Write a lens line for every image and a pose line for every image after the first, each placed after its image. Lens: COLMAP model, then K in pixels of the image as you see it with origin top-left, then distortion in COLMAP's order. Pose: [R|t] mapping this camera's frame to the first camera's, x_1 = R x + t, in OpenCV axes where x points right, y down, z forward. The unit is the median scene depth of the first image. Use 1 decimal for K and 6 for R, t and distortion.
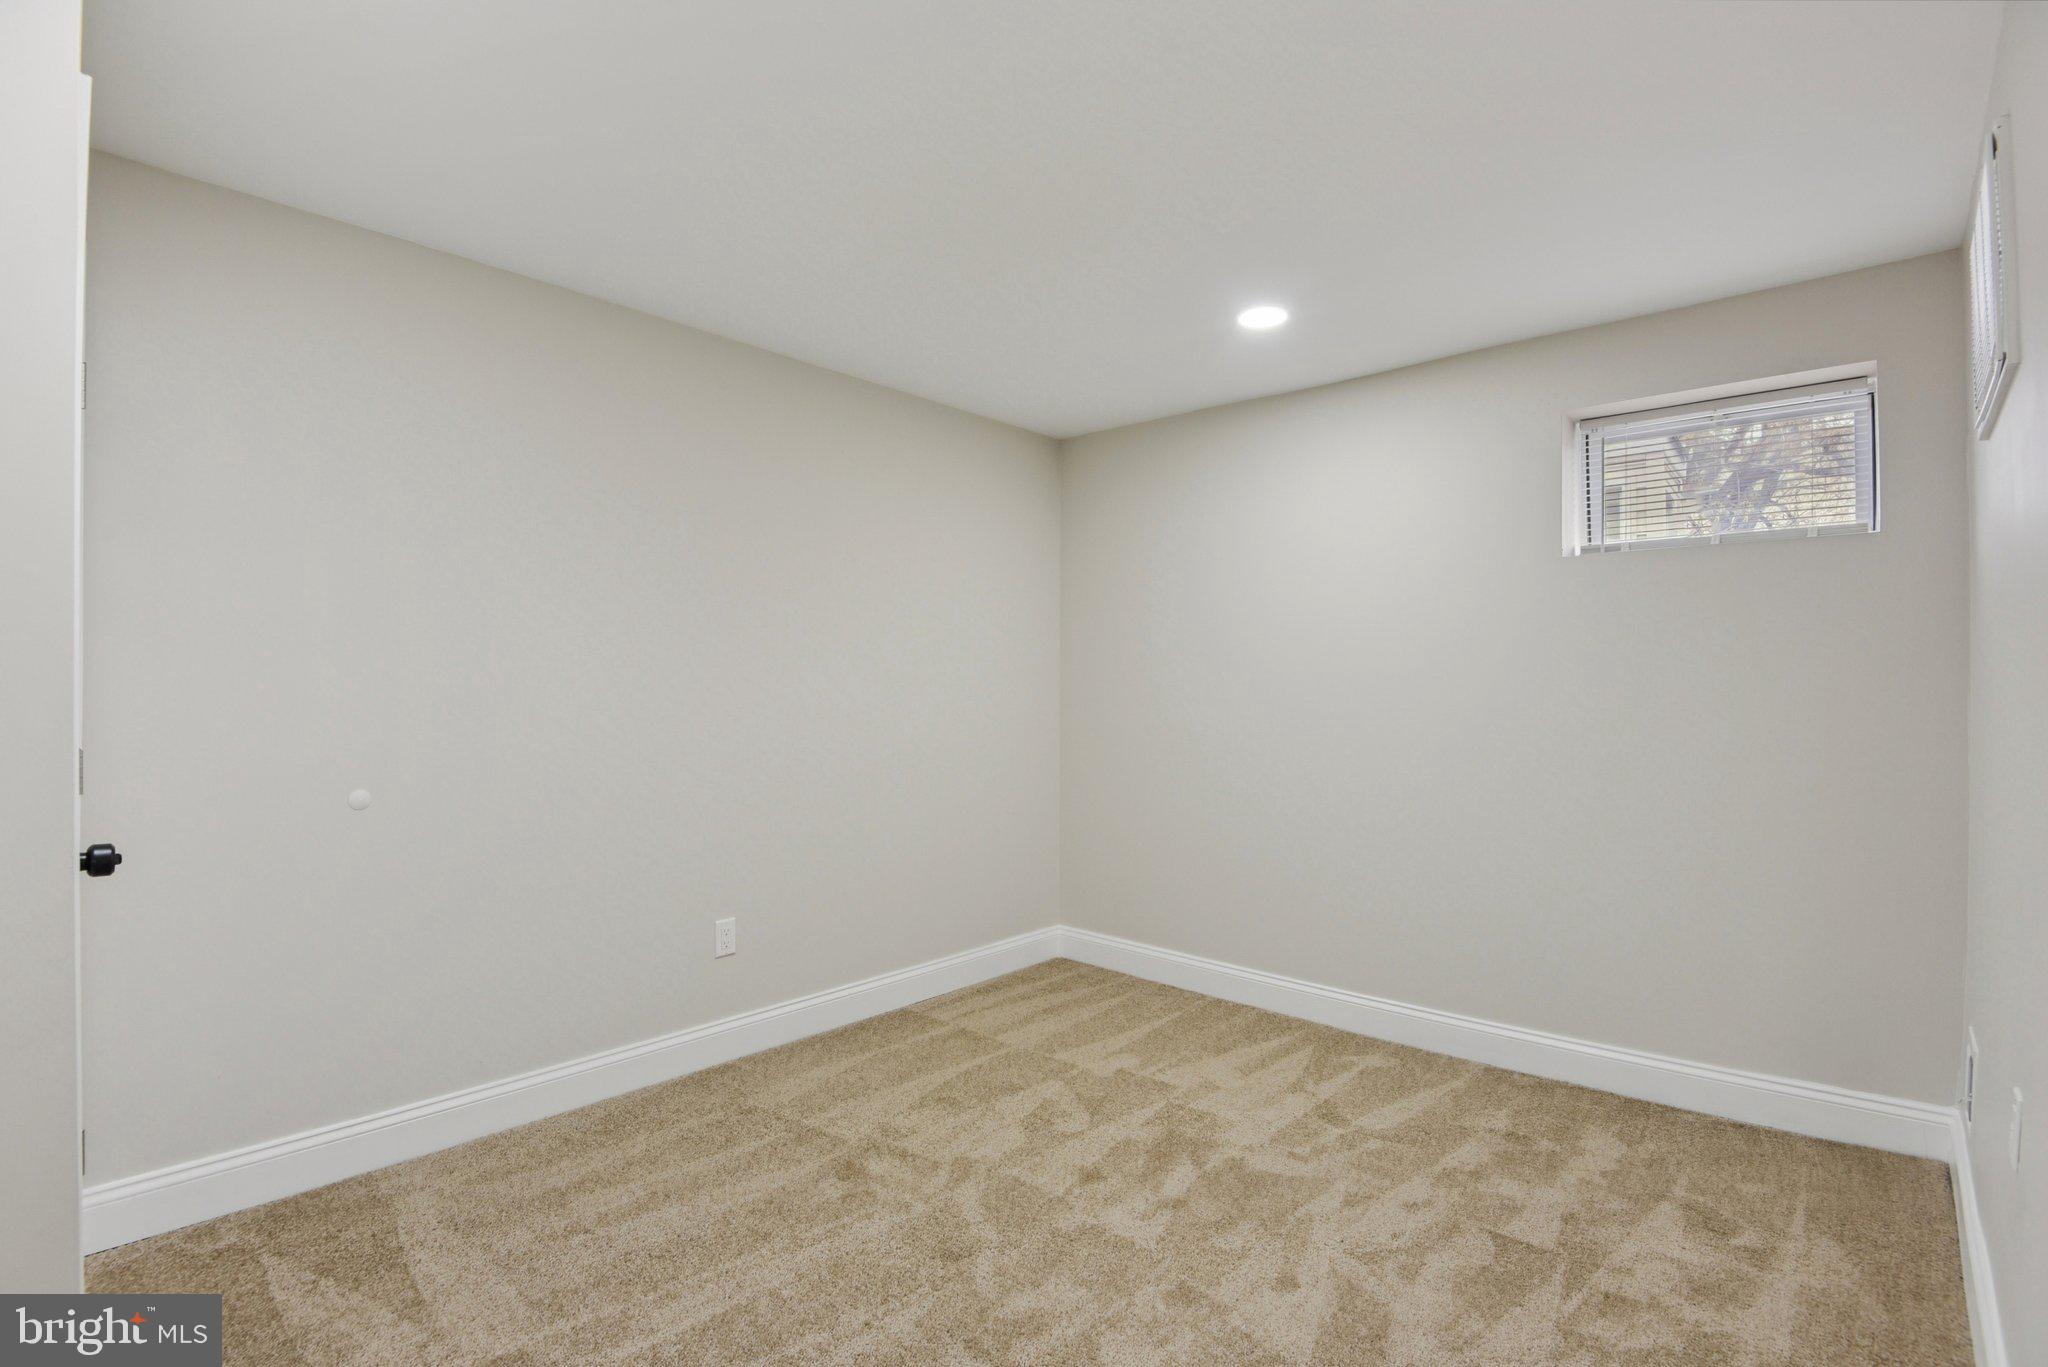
lens RADIAL K [[965.8, 0, 1032.8], [0, 965.8, 686.0], [0, 0, 1]] dist [-0.012174, -0.000130]
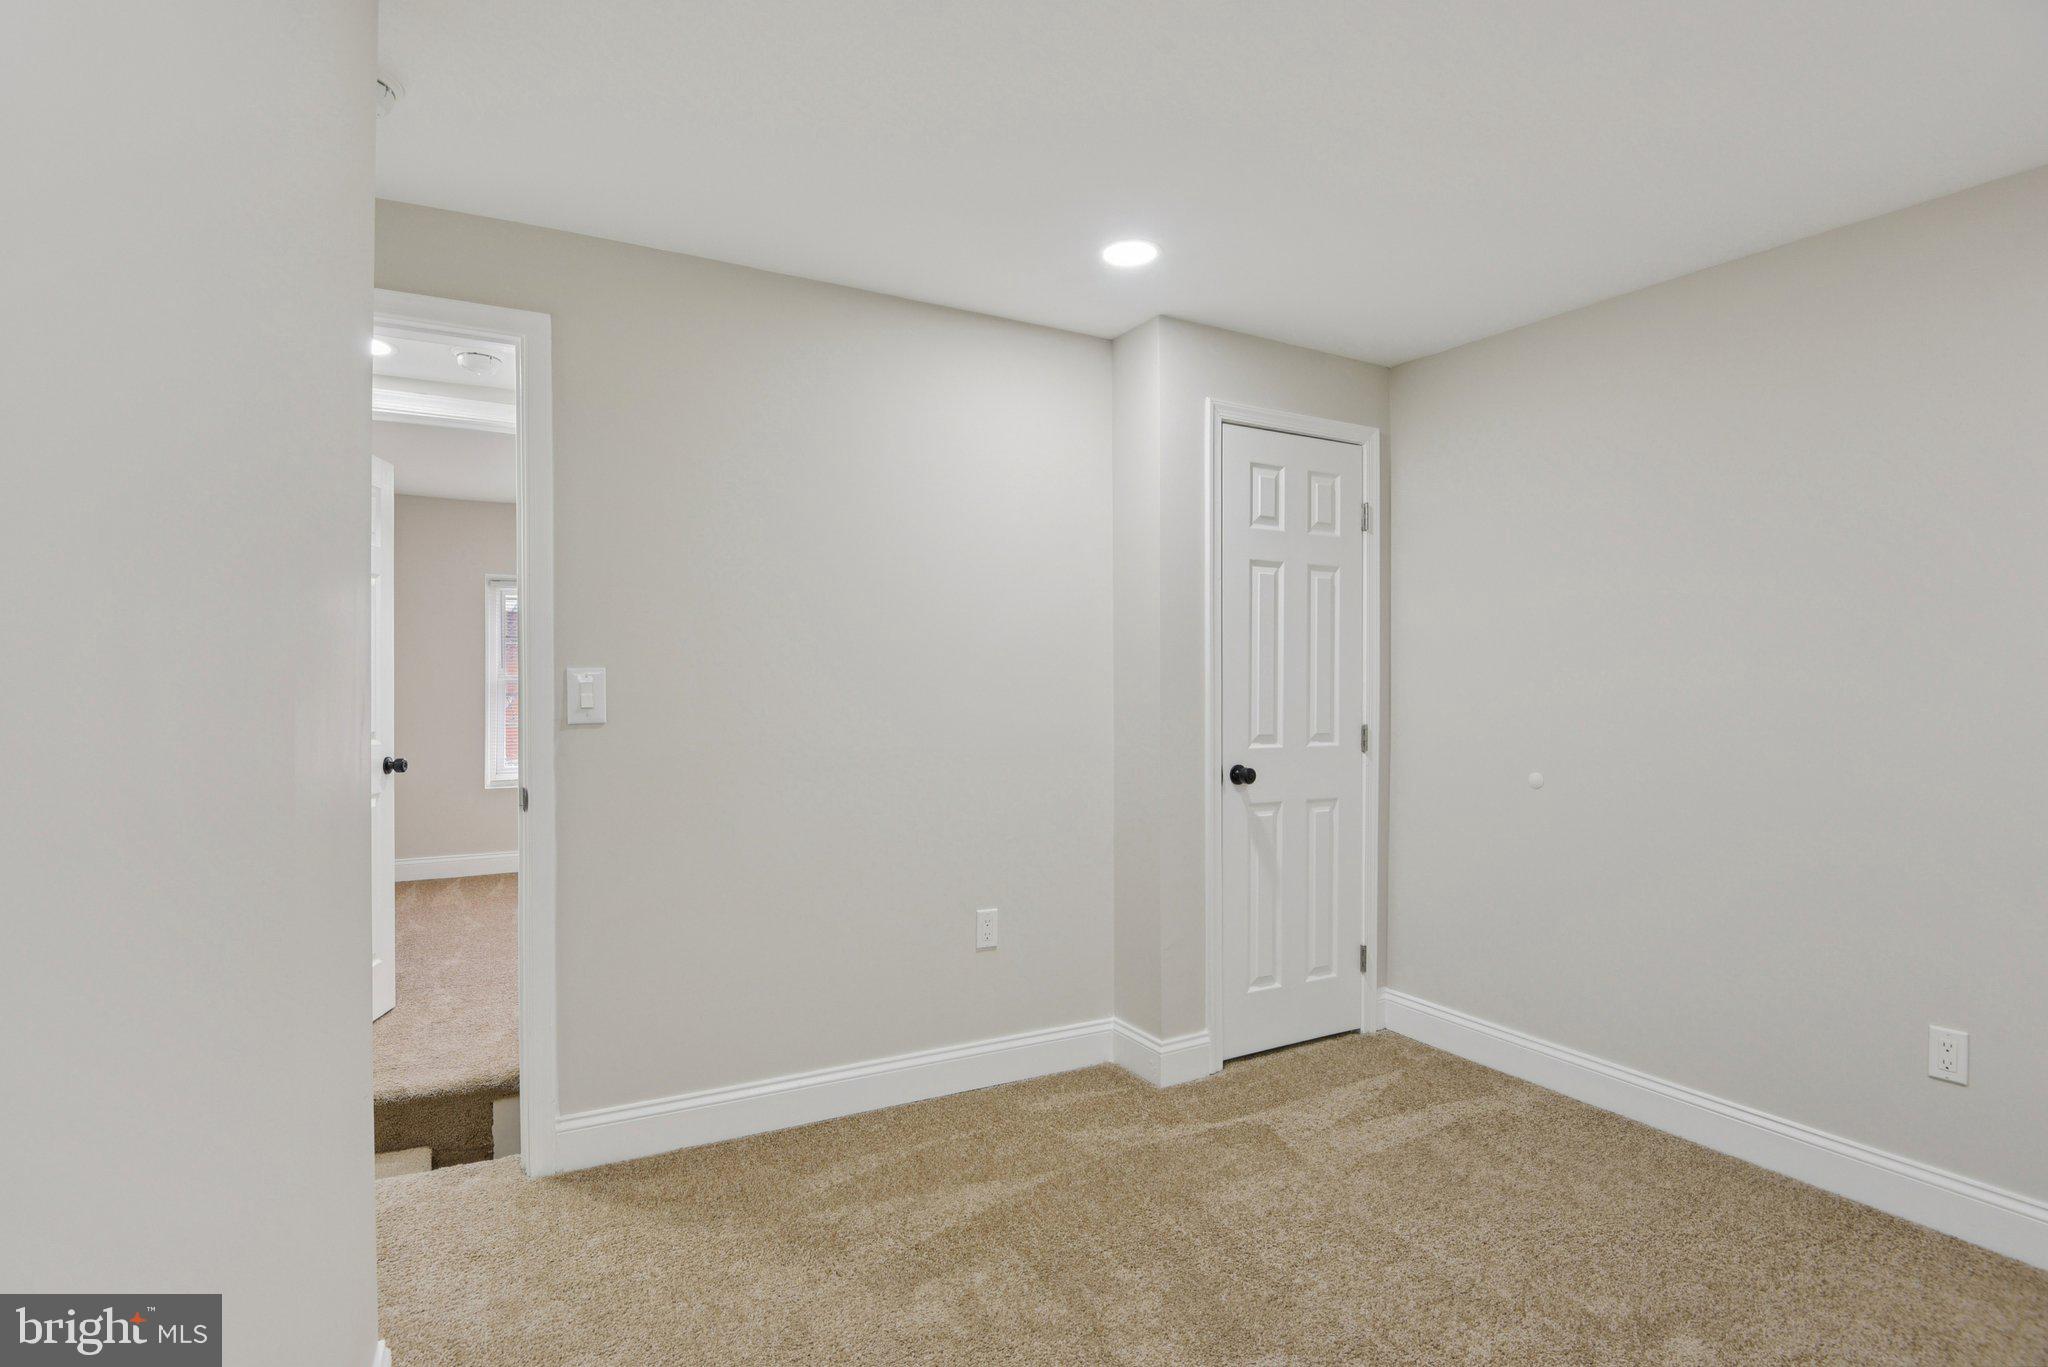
lens RADIAL K [[965.8, 0, 1032.8], [0, 965.8, 686.0], [0, 0, 1]] dist [-0.012174, -0.000130]
pose [[-0.264874, 0.004309, -0.964273, 0.764956], [-0.001380, 0.999987, 0.004847, -0.008216], [0.964282, 0.002615, -0.264865, 0.815316]]
